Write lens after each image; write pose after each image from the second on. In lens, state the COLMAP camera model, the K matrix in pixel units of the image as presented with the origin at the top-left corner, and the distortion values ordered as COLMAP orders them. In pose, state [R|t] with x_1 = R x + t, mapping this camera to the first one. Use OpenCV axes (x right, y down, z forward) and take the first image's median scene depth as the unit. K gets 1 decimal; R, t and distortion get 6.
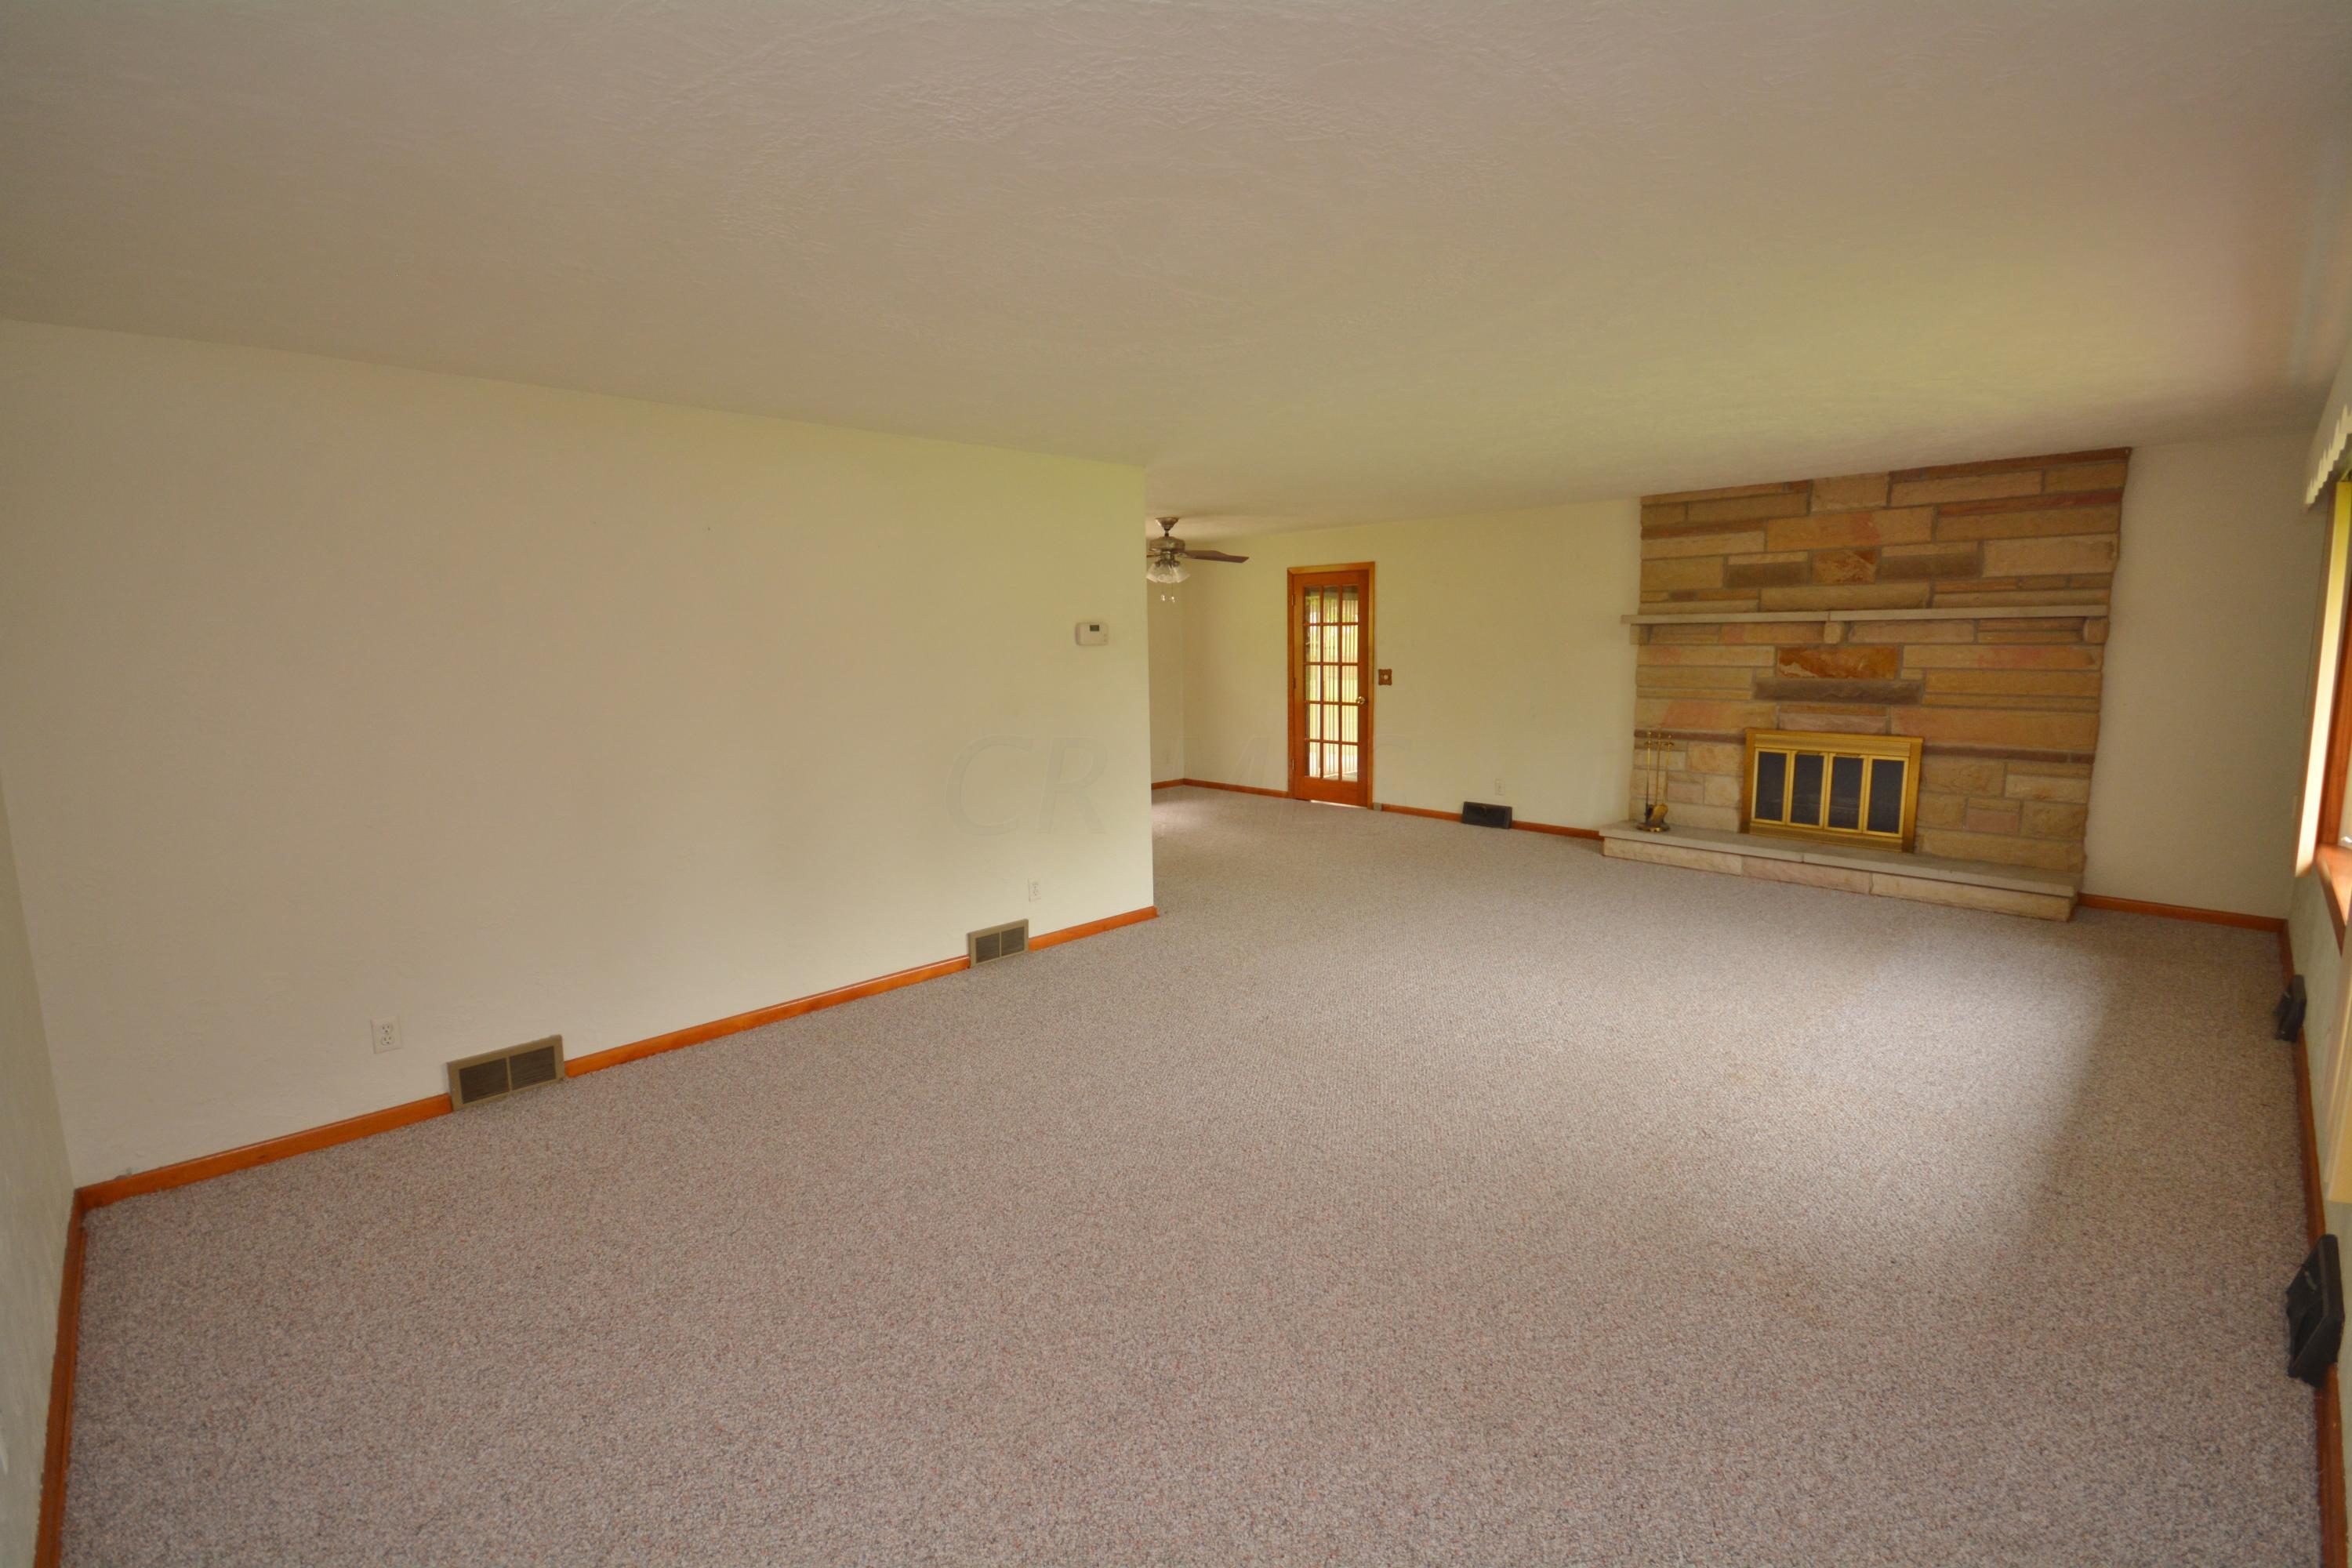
lens RADIAL K [[1032.9, 0, 1182.9], [0, 1032.9, 786.1], [0, 0, 1]] dist [-0.004128, 0.000036]
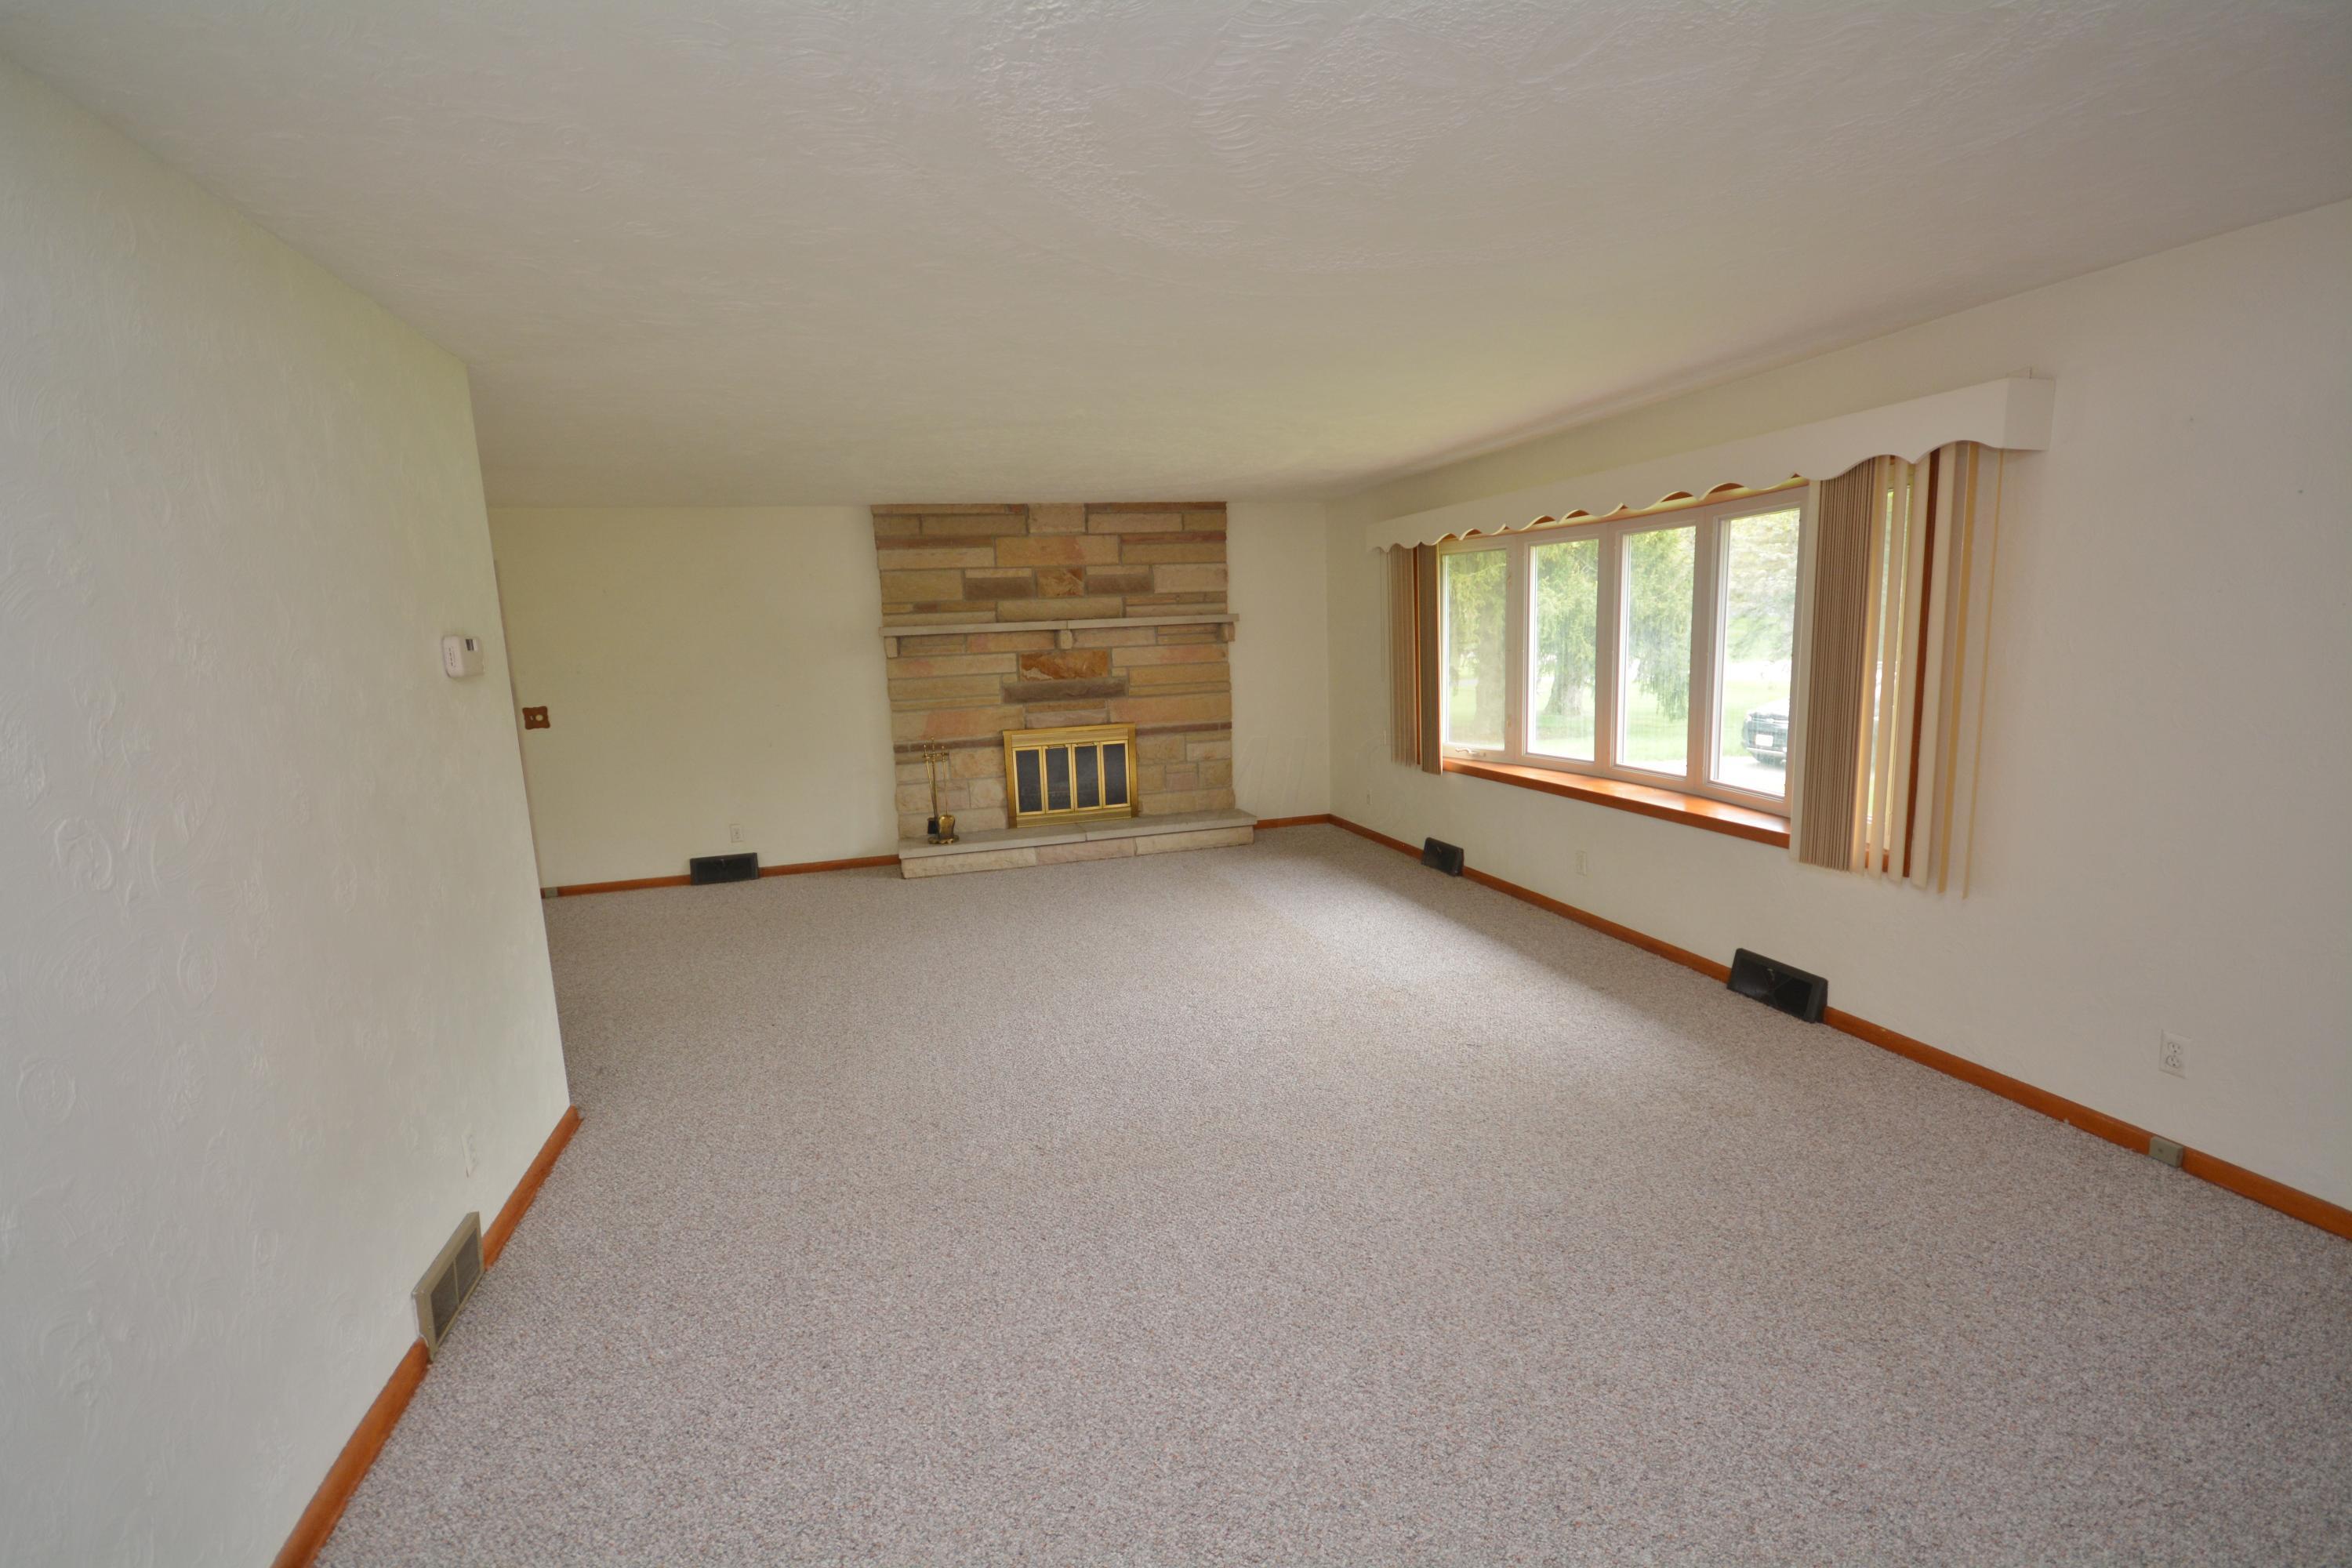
lens RADIAL K [[1032.9, 0, 1173.4], [0, 1032.9, 779.9], [0, 0, 1]] dist [-0.004128, 0.000036]
pose [[0.475475, -0.132817, 0.869645, -0.331983], [0.162842, 0.984742, 0.061362, -0.046427], [-0.864527, 0.112438, 0.489848, 0.354570]]
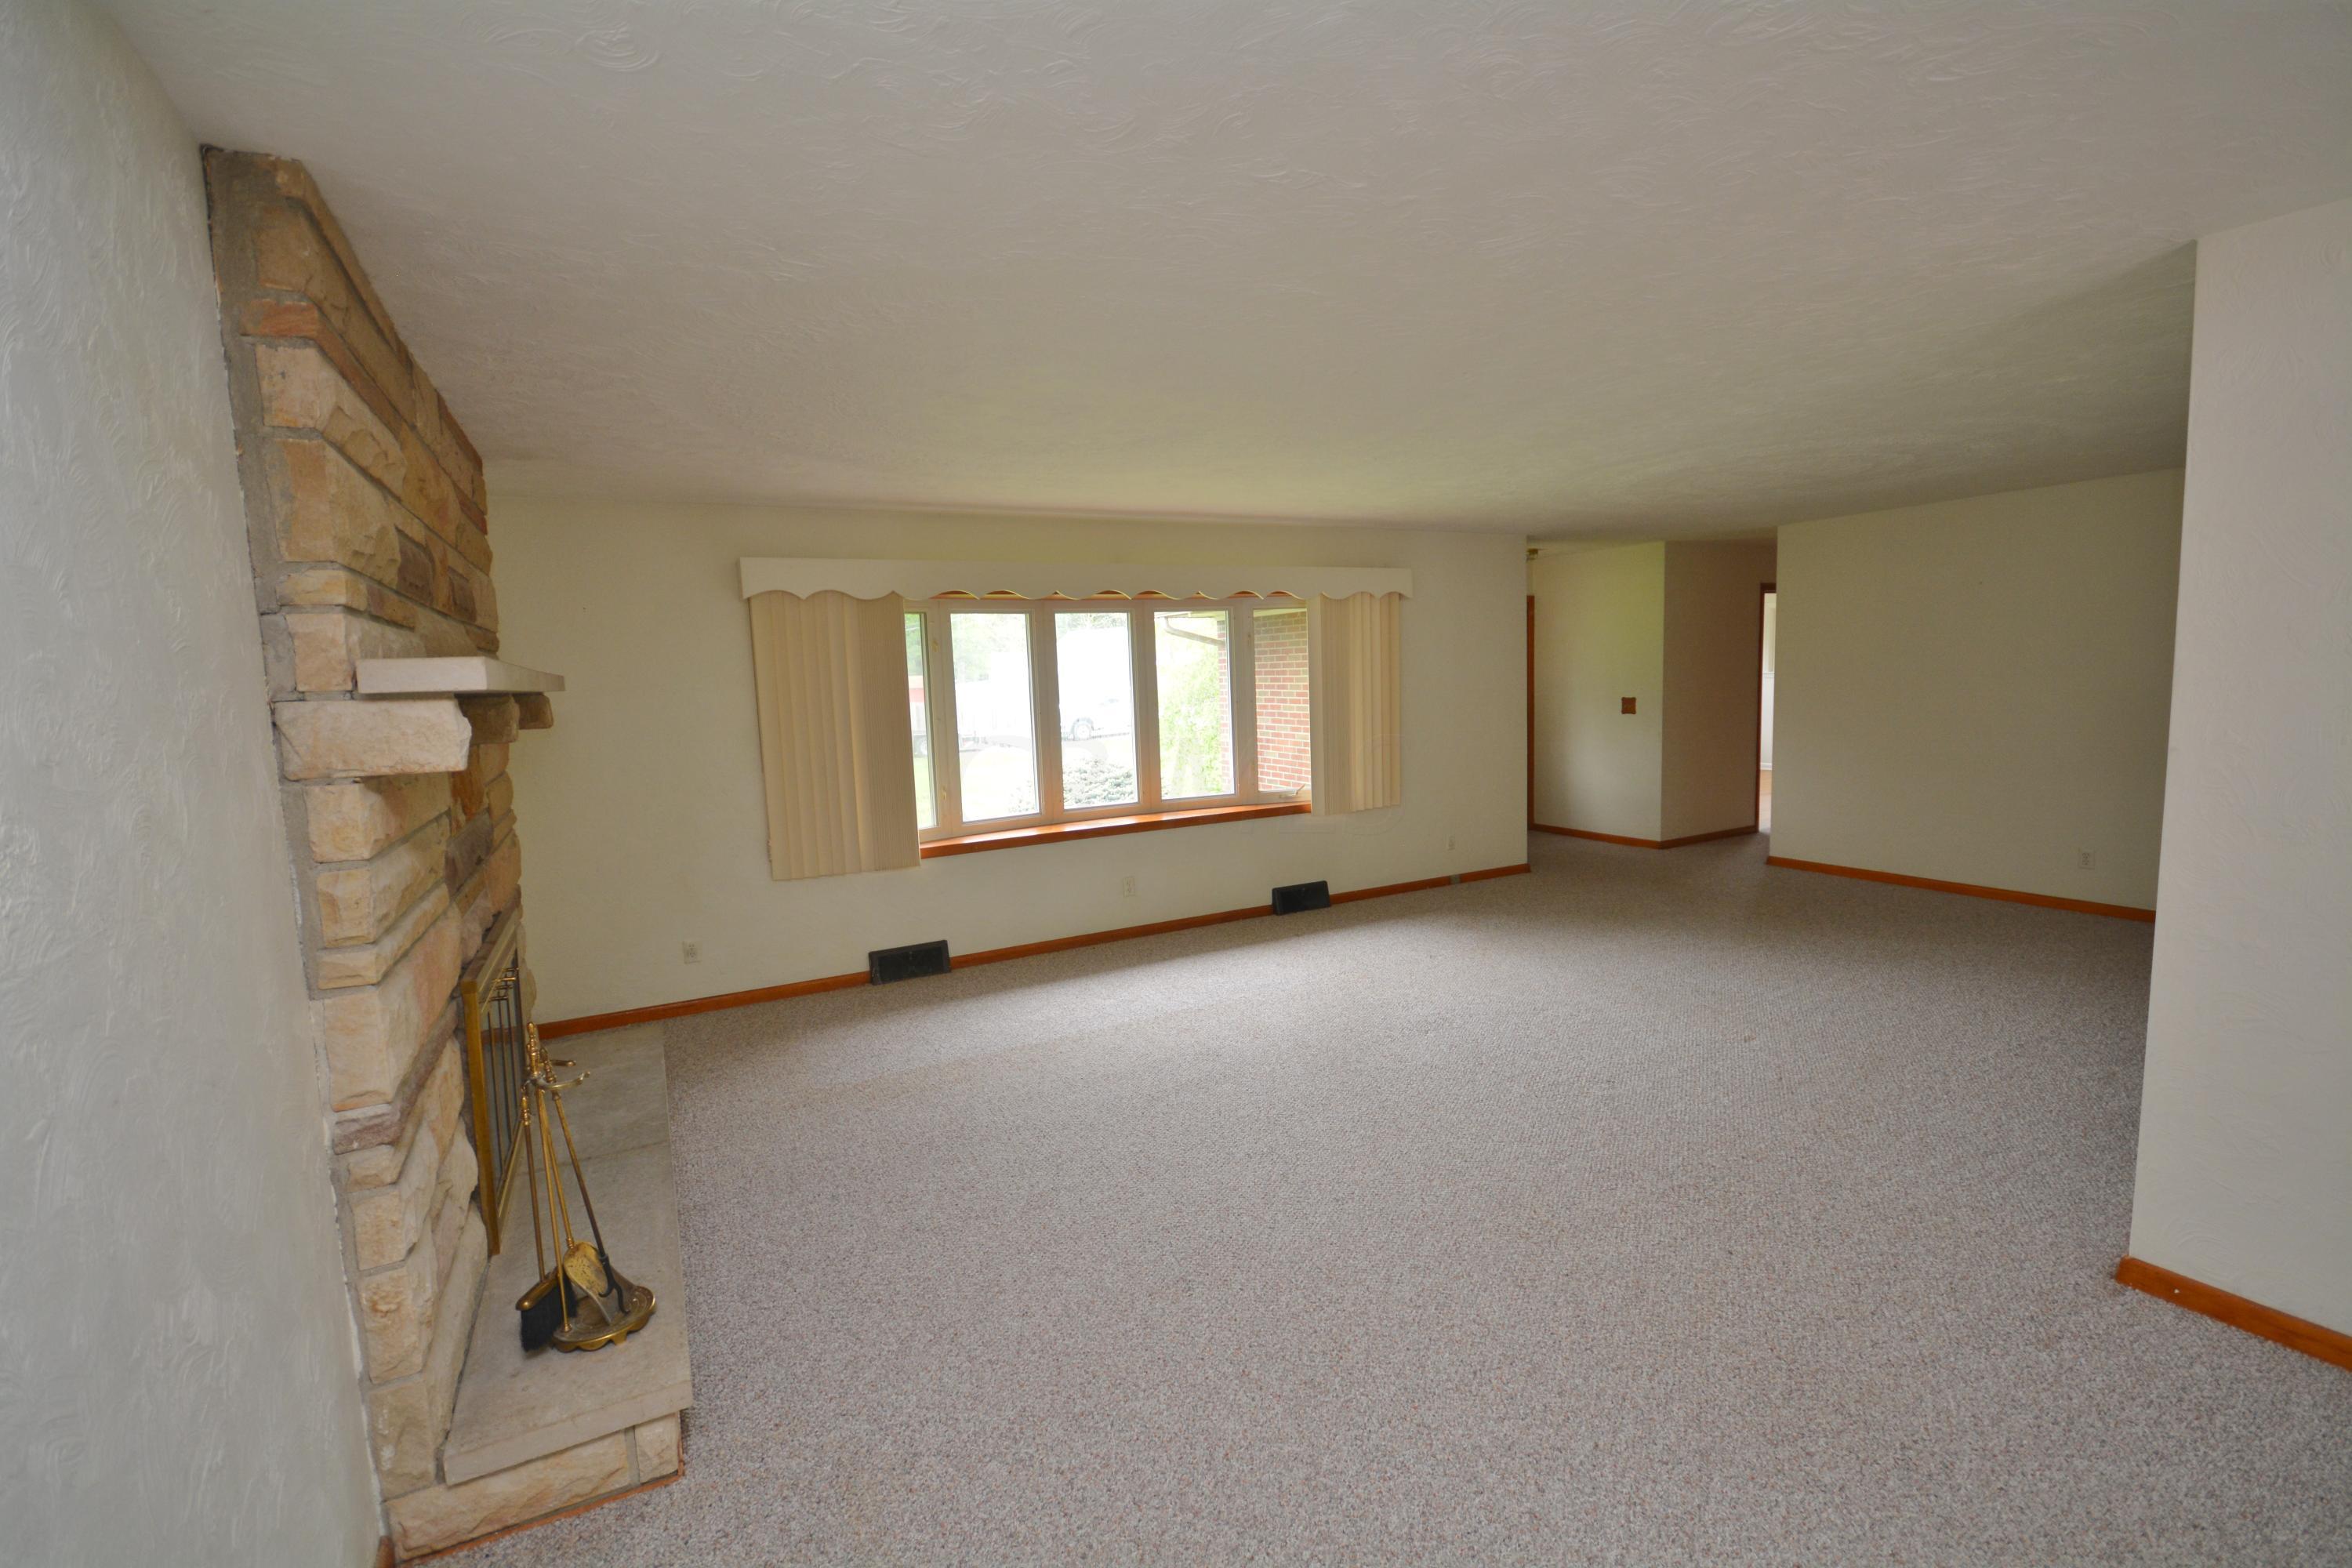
lens RADIAL K [[1032.9, 0, 1178.9], [0, 1032.9, 789.4], [0, 0, 1]] dist [-0.004128, 0.000036]
pose [[-0.965225, 0.041359, 0.258128, 0.241671], [0.101593, 0.969139, 0.224608, -0.178405], [-0.240872, 0.243021, -0.939639, 1.362454]]
